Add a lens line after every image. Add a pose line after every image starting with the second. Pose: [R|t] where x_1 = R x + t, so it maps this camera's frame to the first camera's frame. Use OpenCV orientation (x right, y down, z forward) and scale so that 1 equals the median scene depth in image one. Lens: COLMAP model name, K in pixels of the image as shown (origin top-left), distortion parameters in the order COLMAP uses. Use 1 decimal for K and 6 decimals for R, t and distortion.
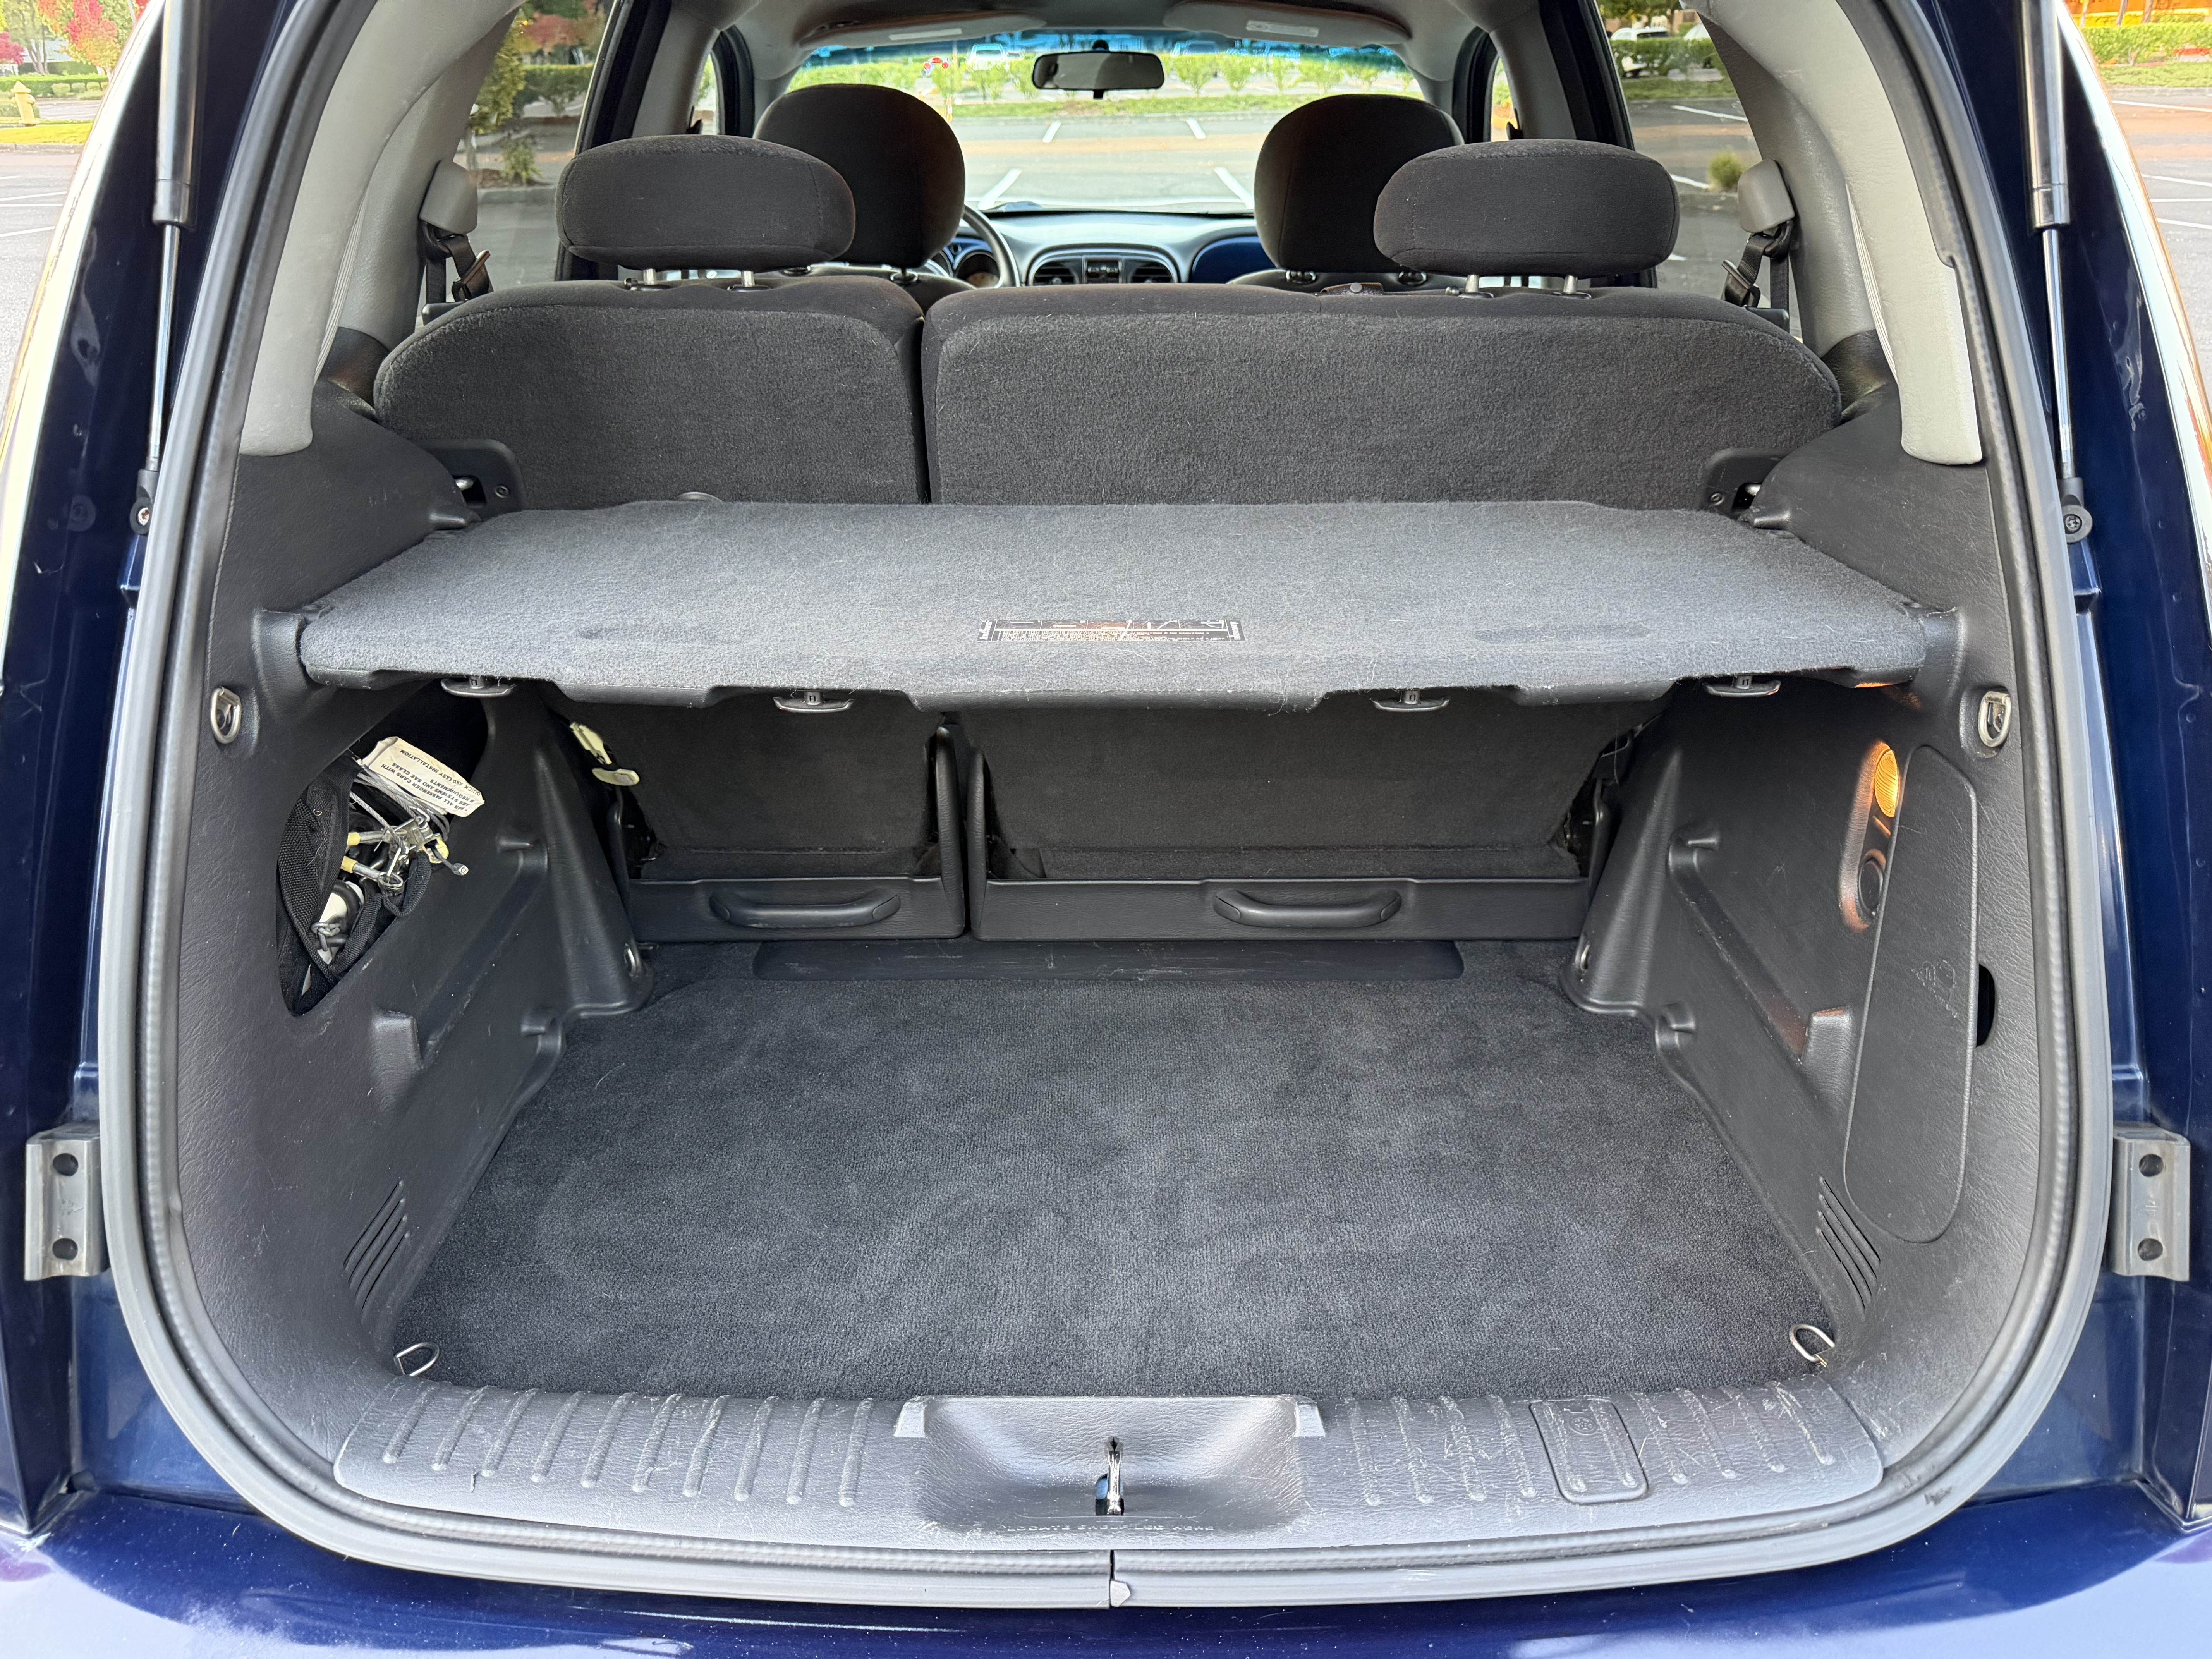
lens RADIAL K [[1554.4, 0, 1106.0], [0, 1554.4, 829.5], [0, 0, 1]] dist [0.037973, -0.031850]
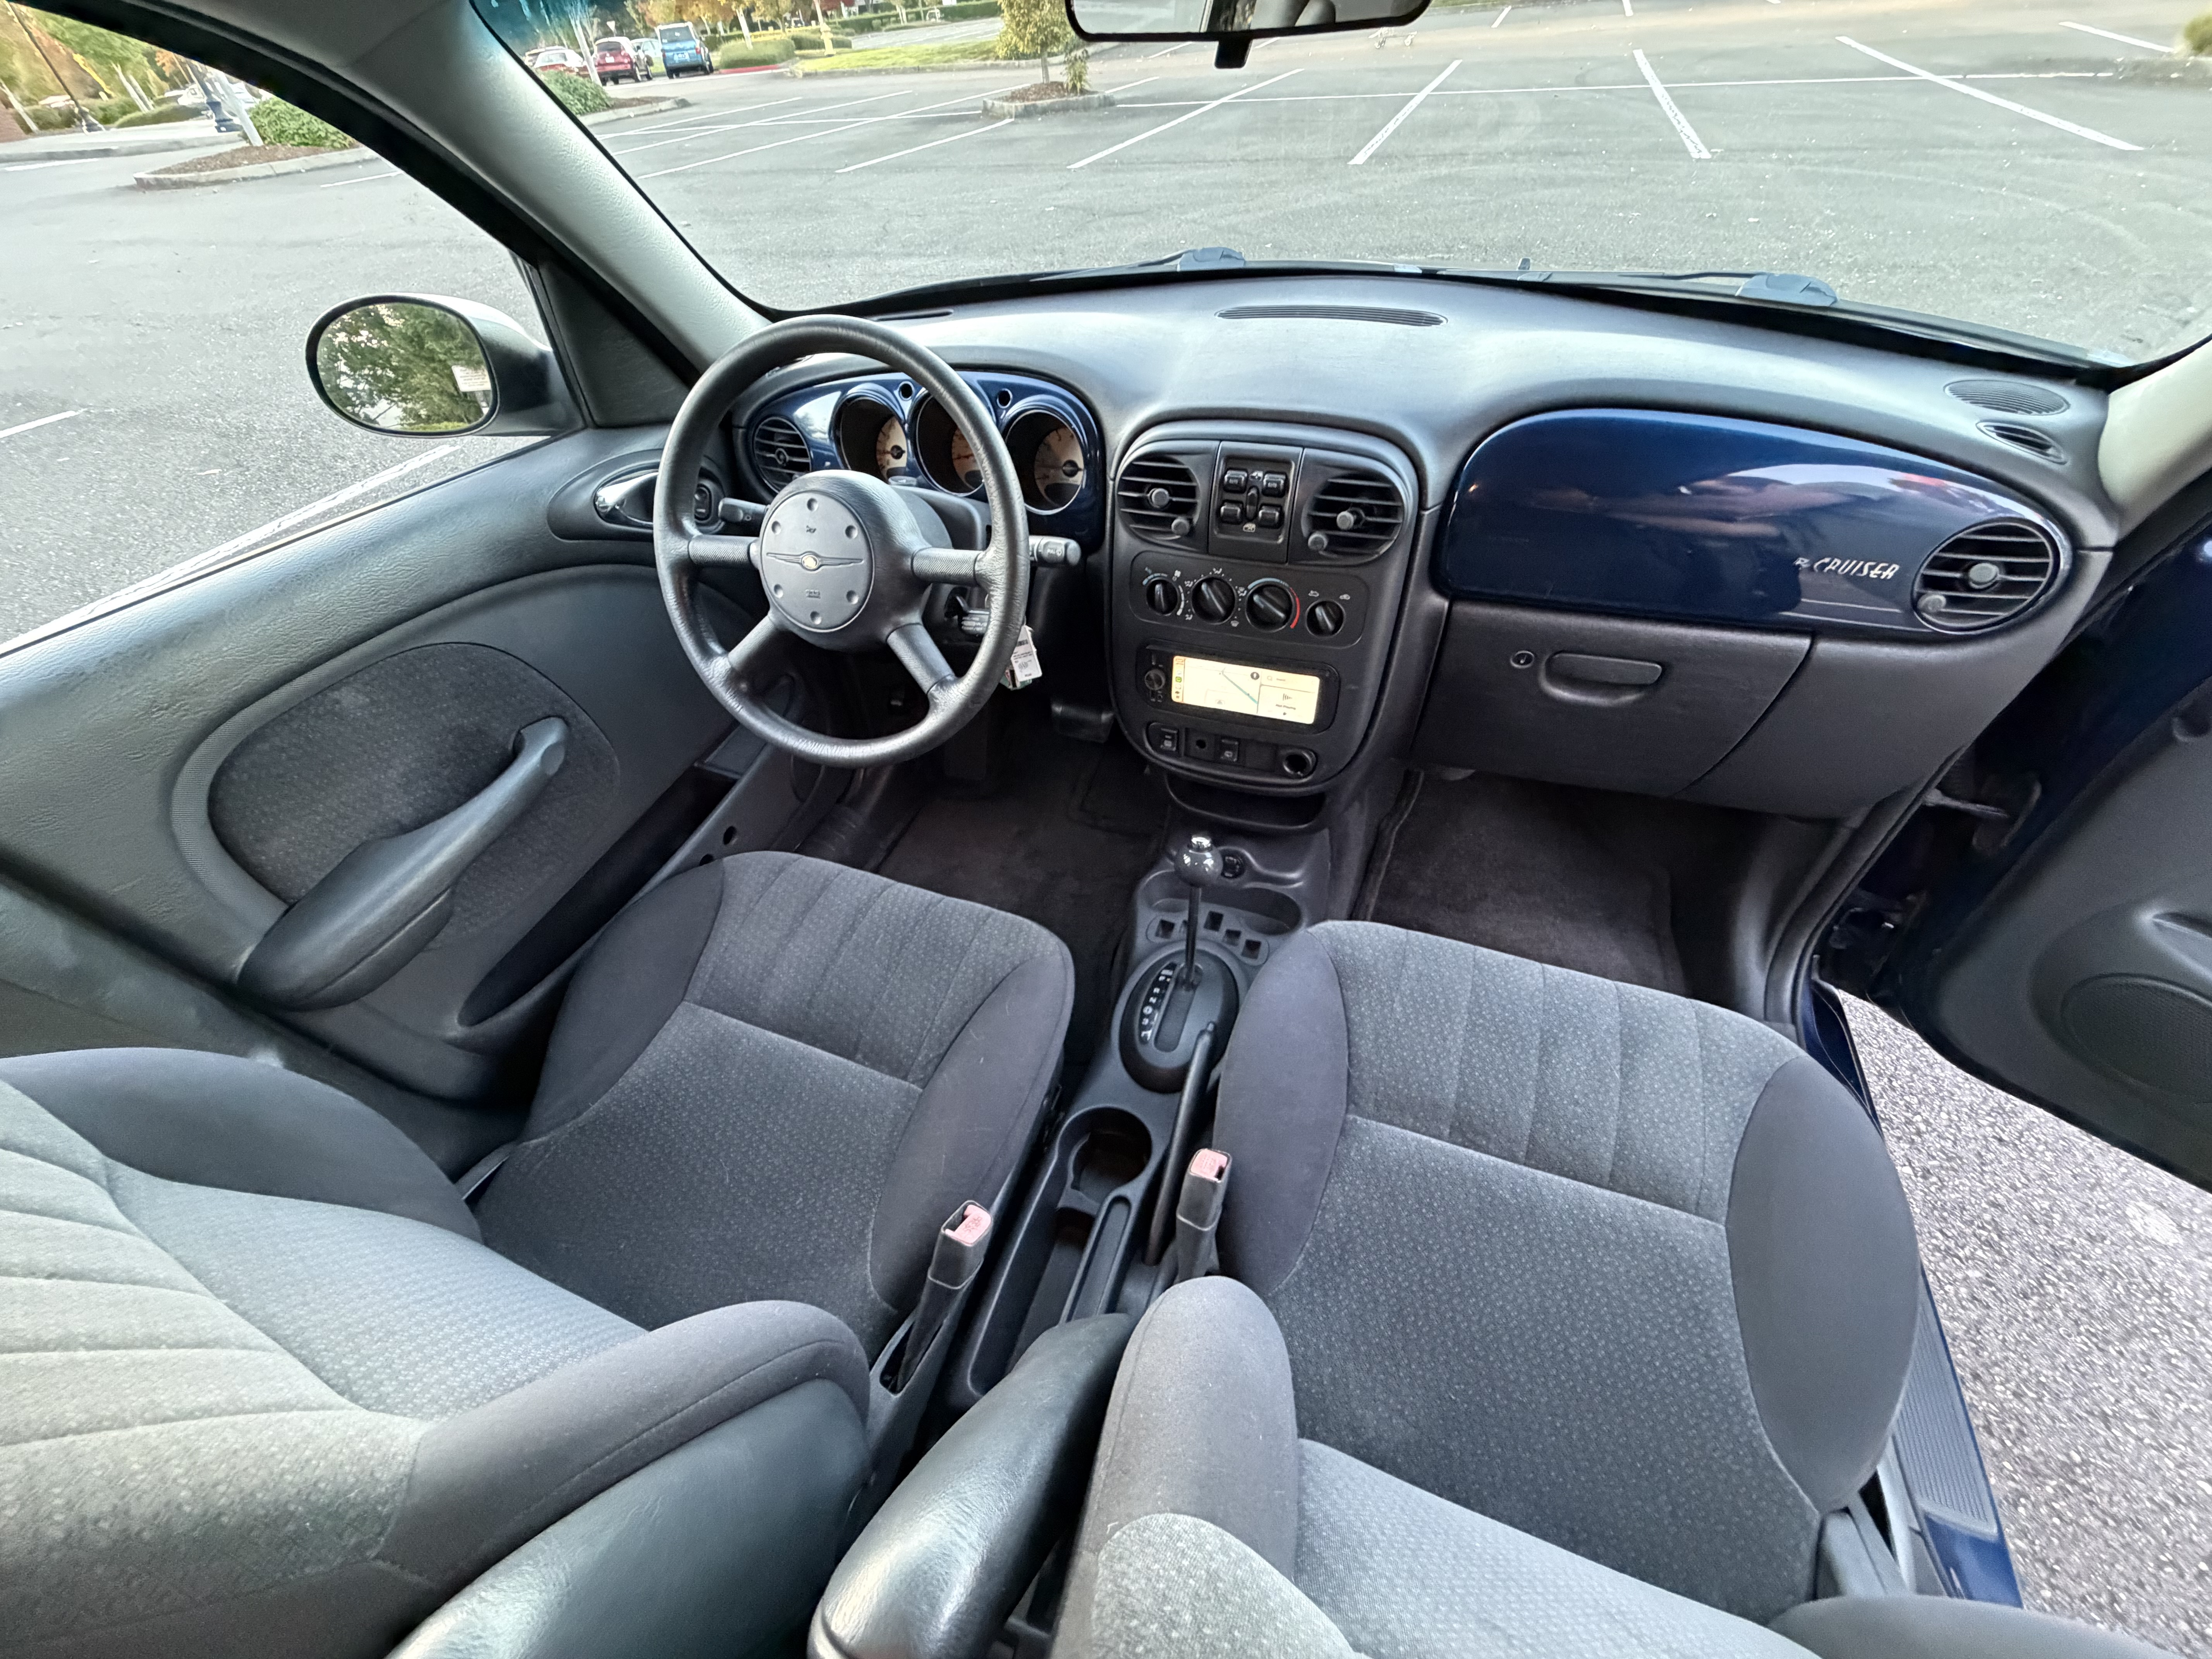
lens RADIAL K [[882.4, 0, 1106.0], [0, 882.4, 829.5], [0, 0, 1]] dist [-0.000441, 0.000434]
pose [[0.935921, 0.201073, -0.289175, 0.022988], [-0.099930, 0.938883, 0.329413, -0.141131], [0.337737, -0.279407, 0.898813, 0.292674]]
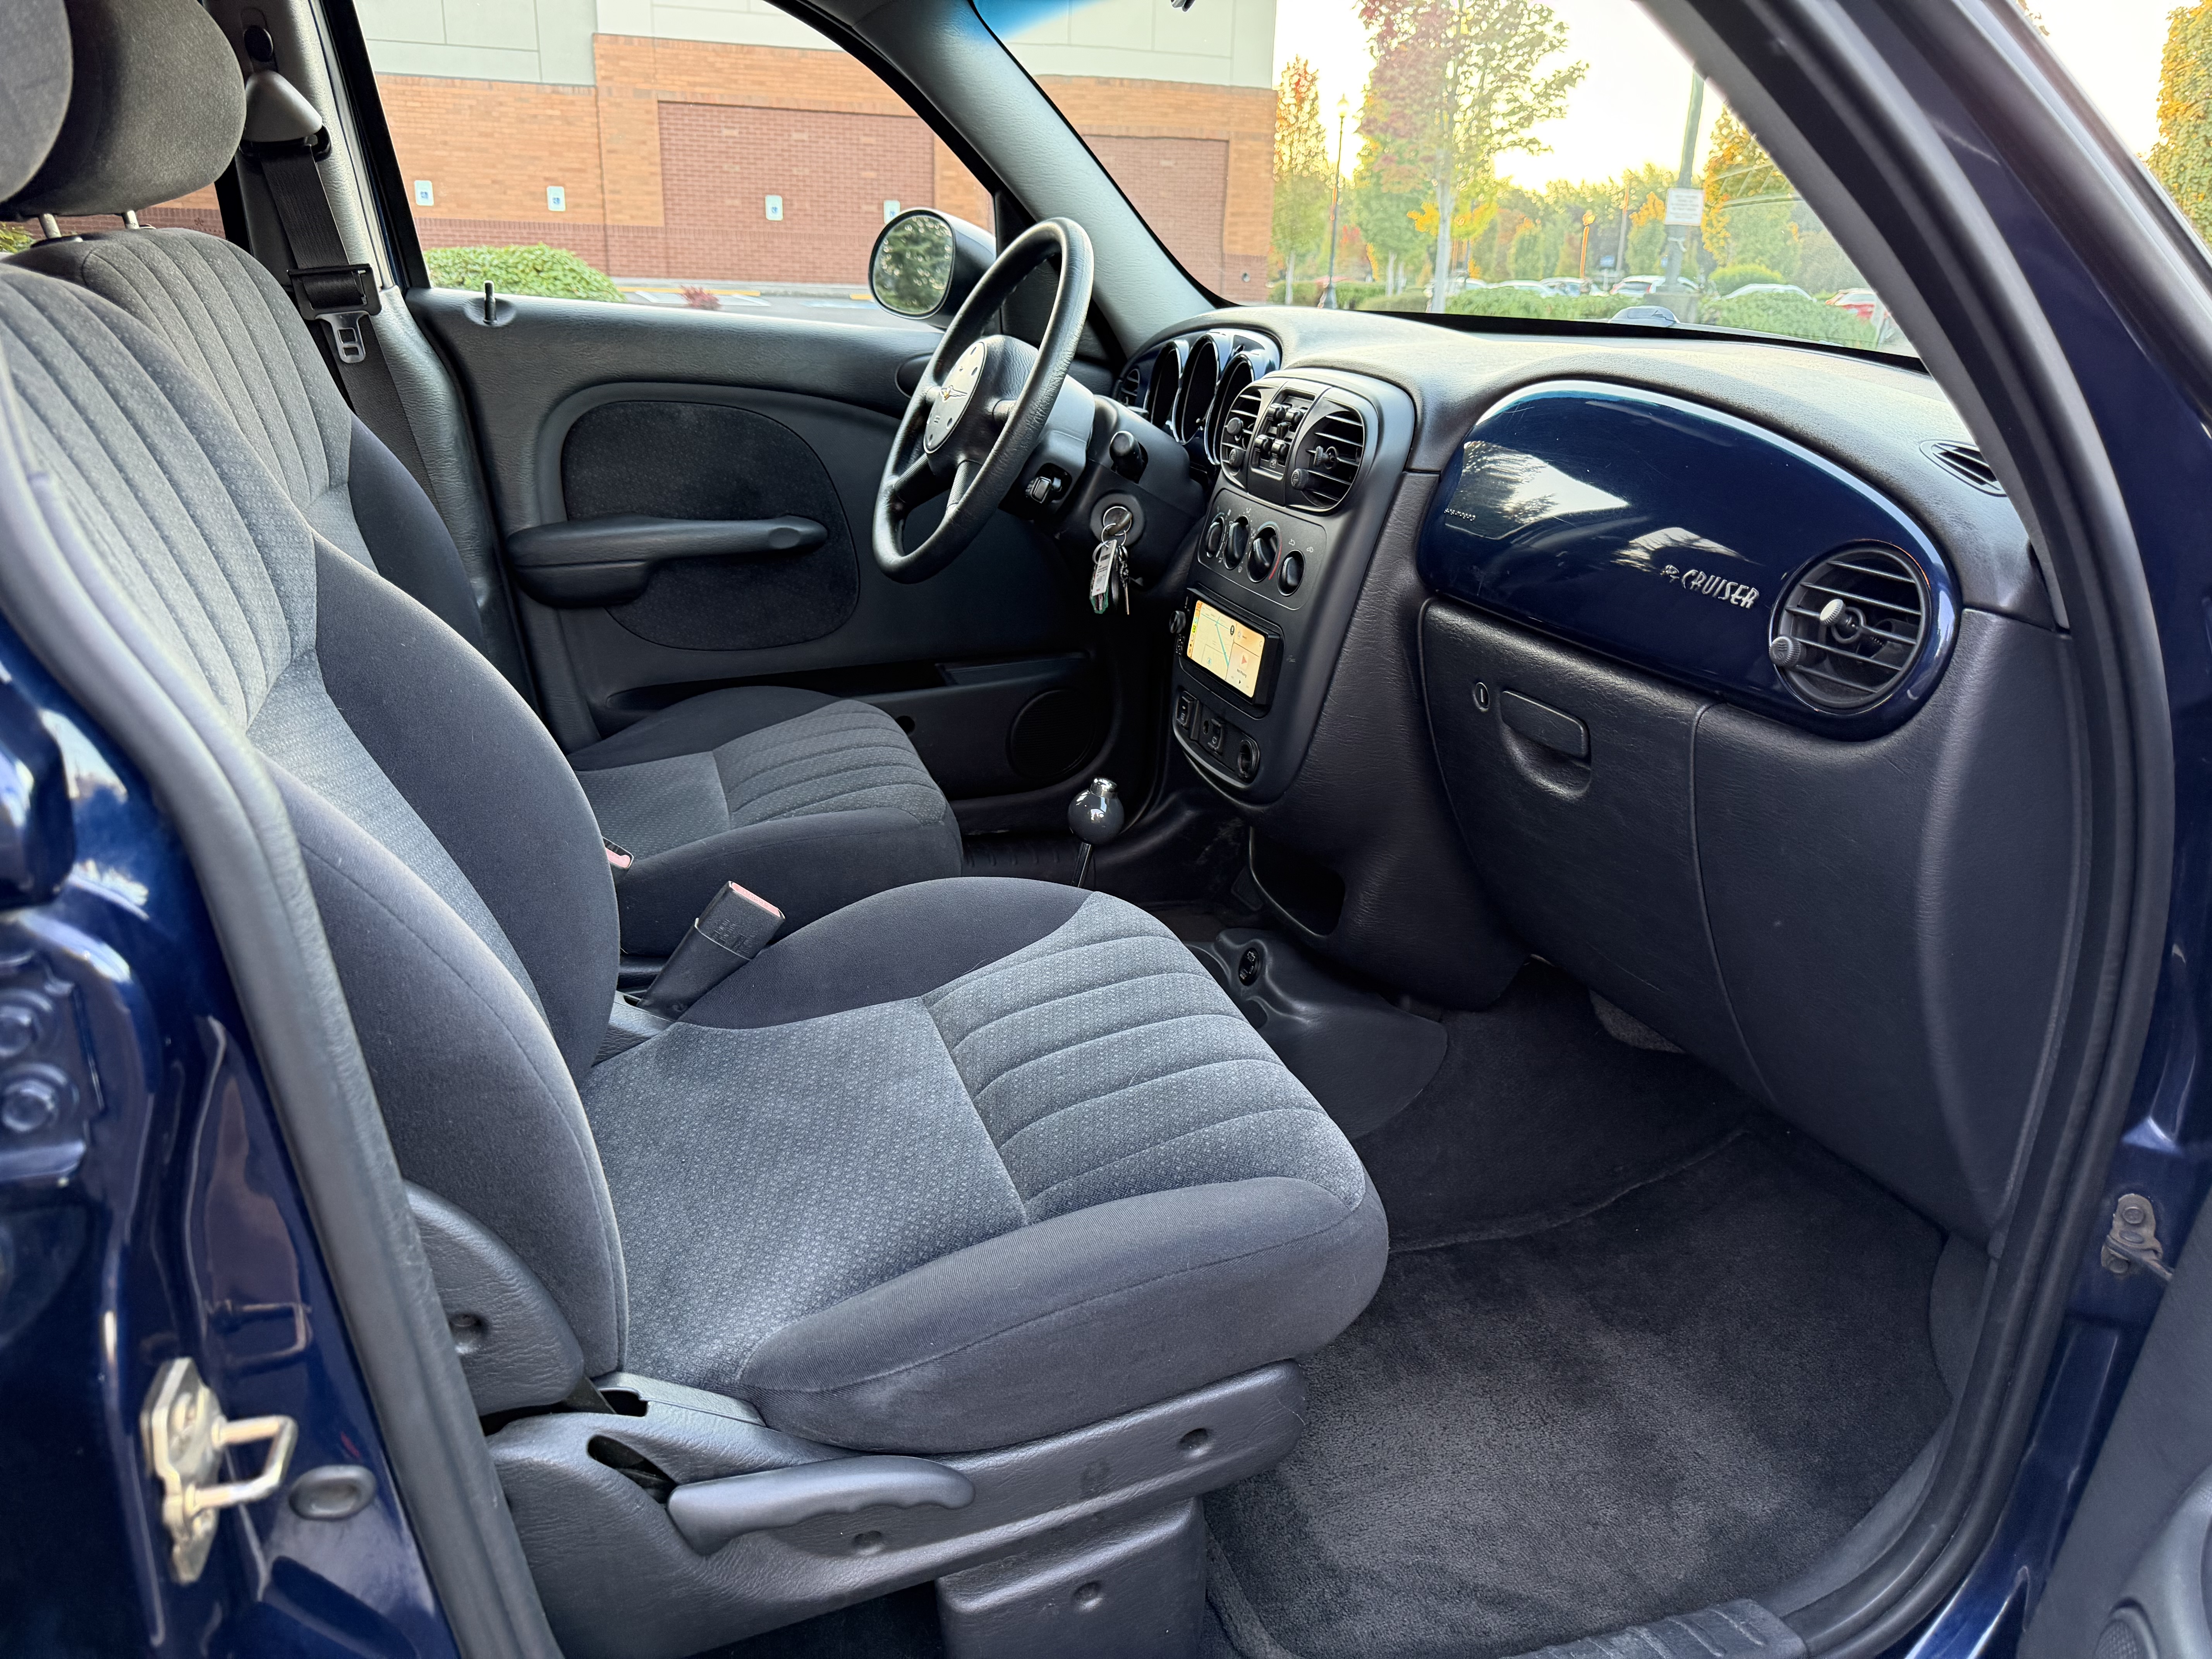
lens RADIAL K [[1554.4, 0, 1106.0], [0, 1554.4, 829.5], [0, 0, 1]] dist [0.037973, -0.031850]
pose [[0.322860, 0.344337, -0.881586, 0.169028], [-0.448404, 0.875945, 0.177916, -0.127851], [0.833484, 0.337865, 0.437209, 0.331267]]
